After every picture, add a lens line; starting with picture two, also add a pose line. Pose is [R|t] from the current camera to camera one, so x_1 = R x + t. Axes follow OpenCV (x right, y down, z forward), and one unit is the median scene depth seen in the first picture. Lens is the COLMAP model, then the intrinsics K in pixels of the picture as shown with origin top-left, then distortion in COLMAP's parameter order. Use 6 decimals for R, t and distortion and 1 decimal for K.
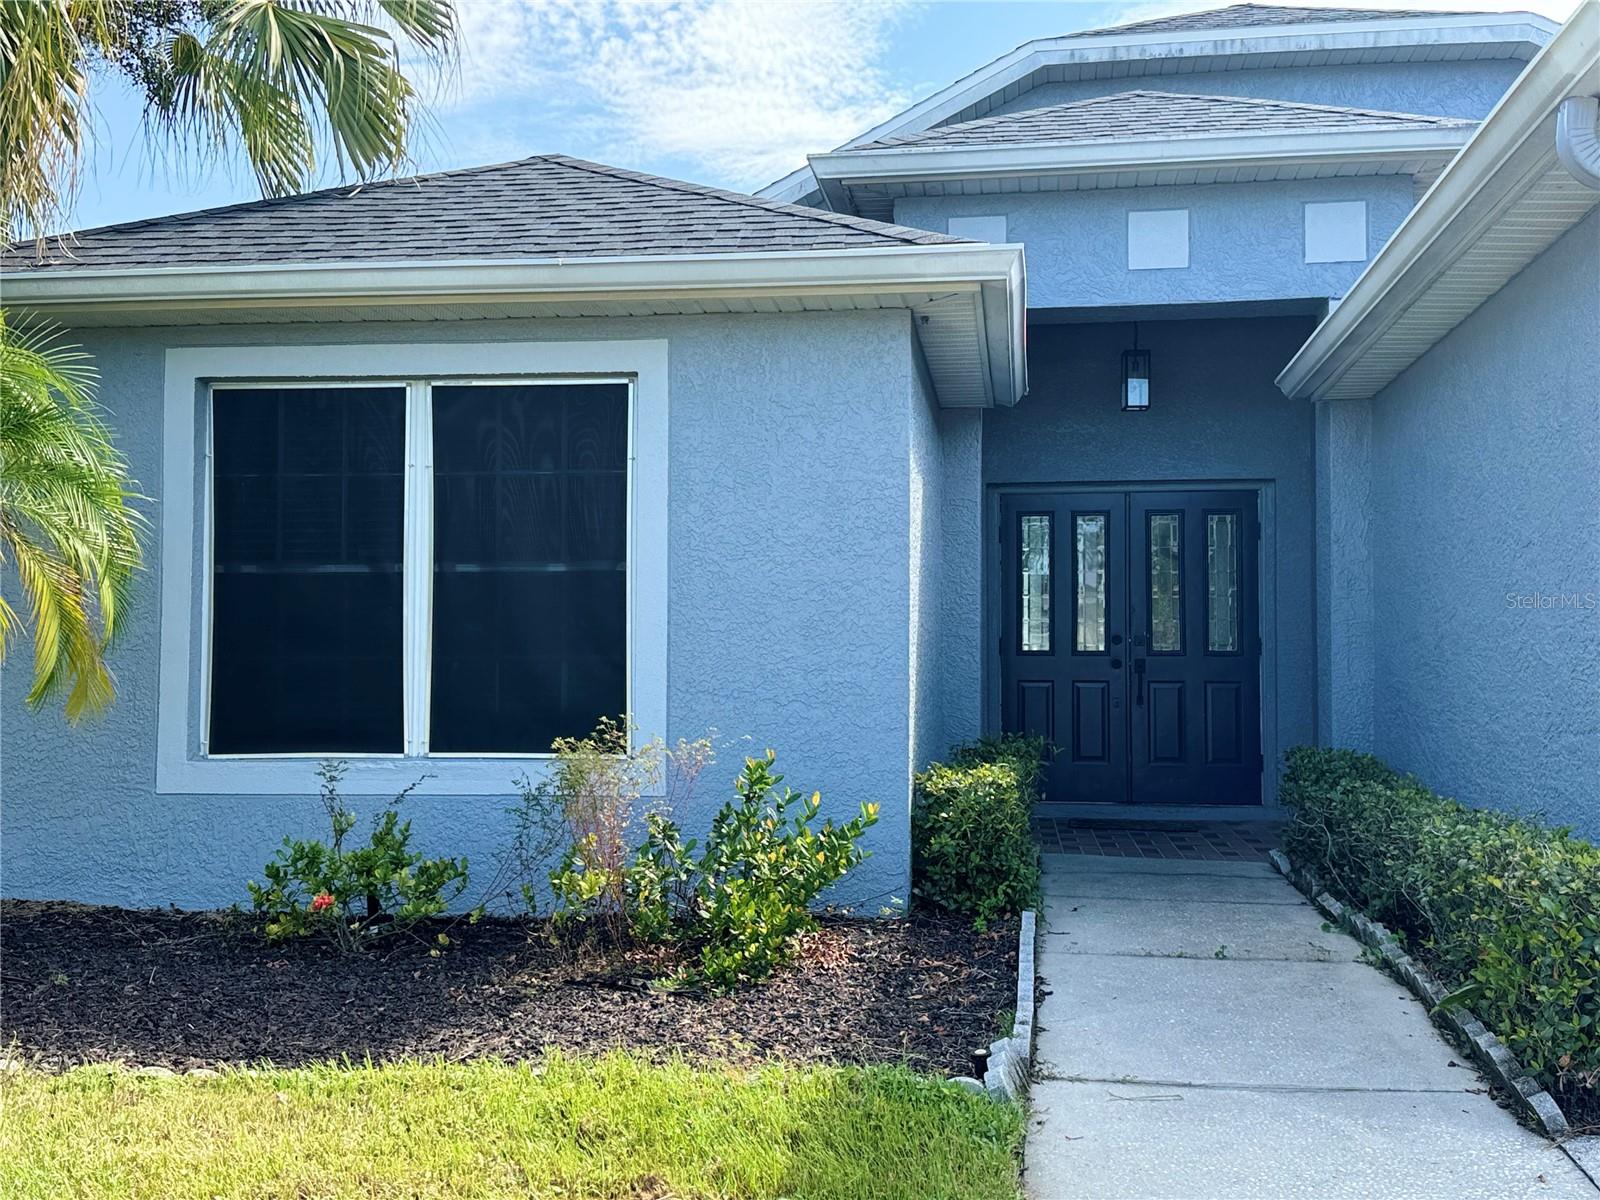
lens RADIAL K [[1713.9, 0, 806.0], [0, 1713.9, 599.8], [0, 0, 1]] dist [0.109591, 0.000000]
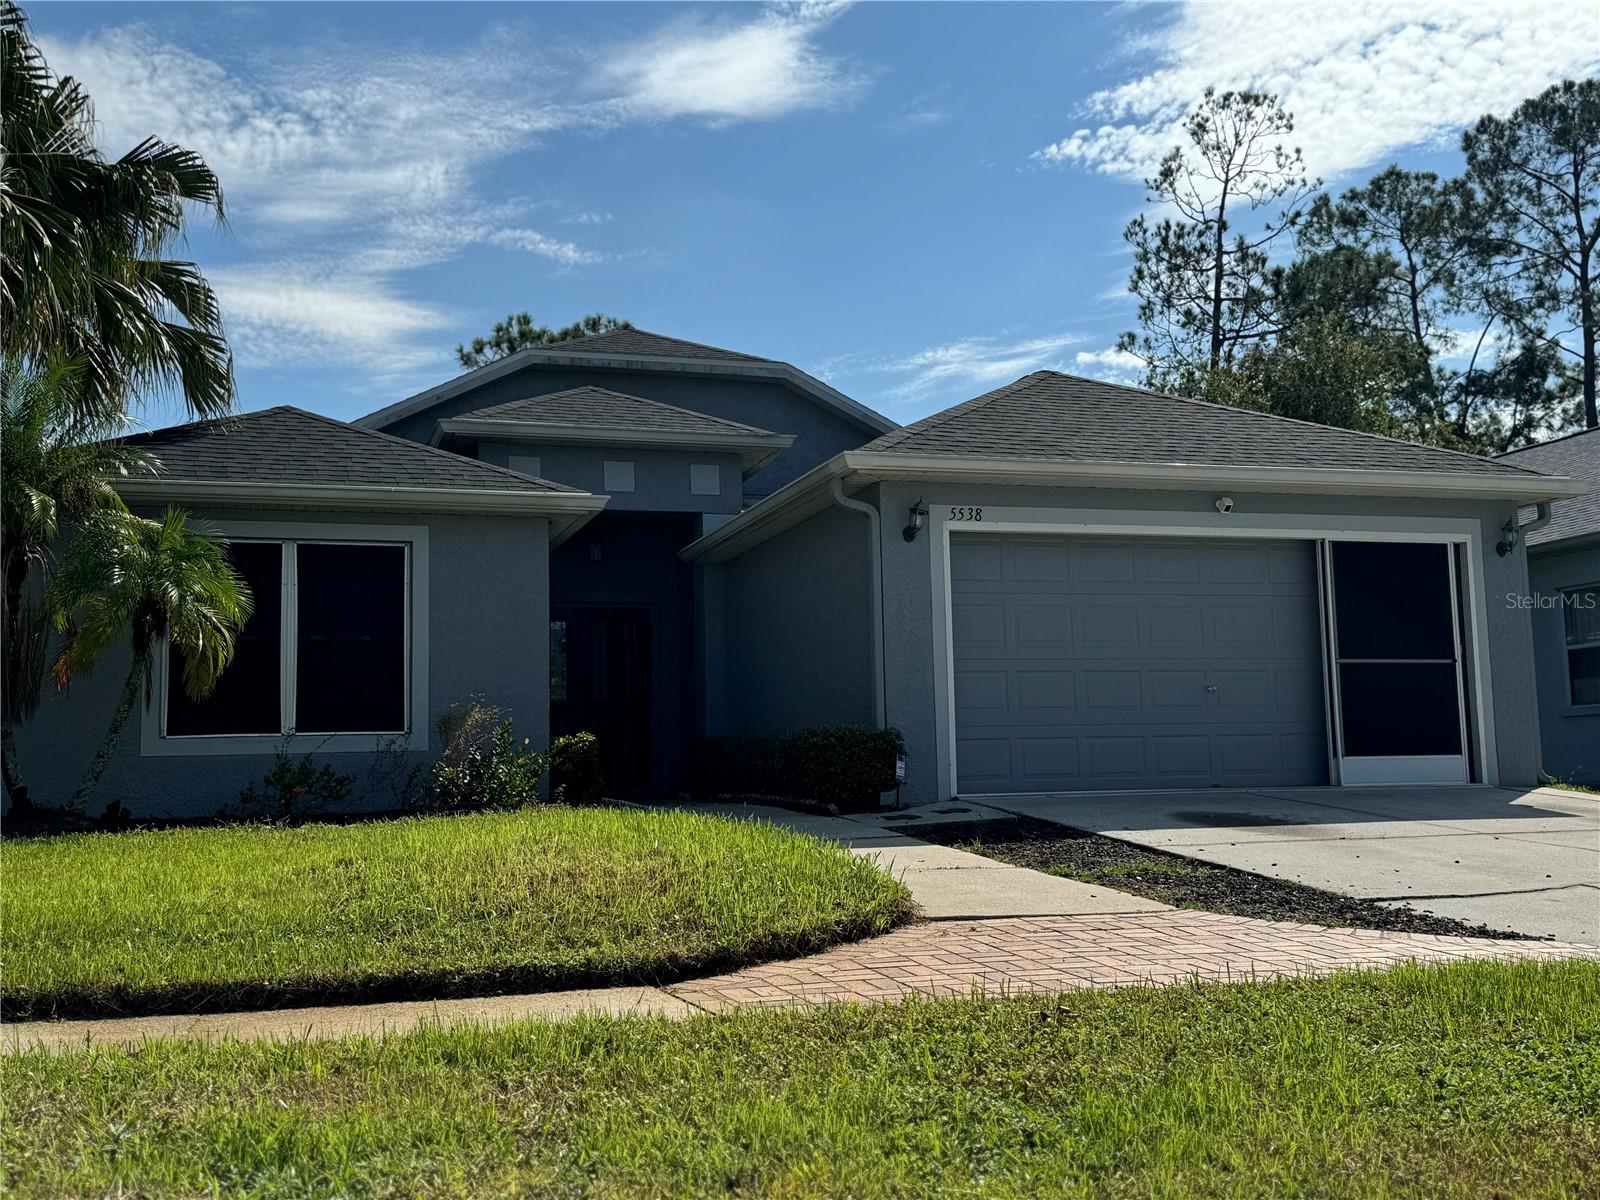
lens RADIAL K [[1713.9, 0, 798.8], [0, 1713.9, 600.1], [0, 0, 1]] dist [0.109591, 0.000000]
pose [[0.900929, 0.027938, 0.433067, -0.547427], [0.002137, 0.997628, -0.068804, 0.074541], [-0.433962, 0.062913, 0.898732, -0.984947]]
